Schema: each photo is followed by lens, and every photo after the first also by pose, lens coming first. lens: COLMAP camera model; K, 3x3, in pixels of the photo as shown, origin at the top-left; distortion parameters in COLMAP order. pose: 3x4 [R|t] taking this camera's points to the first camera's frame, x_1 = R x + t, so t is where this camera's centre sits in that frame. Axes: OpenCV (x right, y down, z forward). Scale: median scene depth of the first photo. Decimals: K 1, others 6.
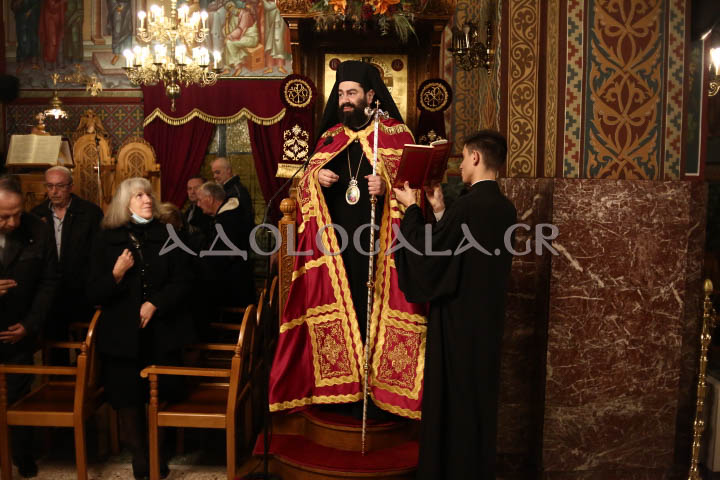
lens RADIAL K [[718.9, 0, 360.9], [0, 718.9, 238.8], [0, 0, 1]] dist [-0.105753, 0.000000]
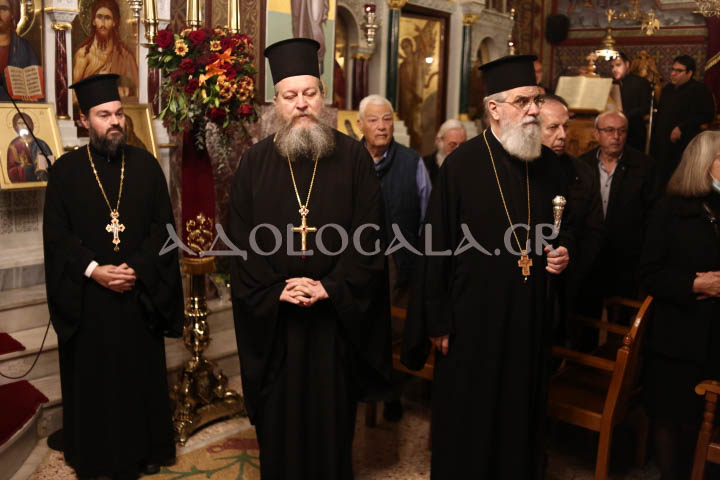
lens RADIAL K [[664.8, 0, 360.9], [0, 664.8, 239.1], [0, 0, 1]] dist [-0.119599, 0.000000]
pose [[0.744439, 0.135968, -0.653700, -0.090511], [-0.078960, 0.990104, 0.116019, -0.012534], [0.663005, -0.034753, 0.747808, 0.149853]]
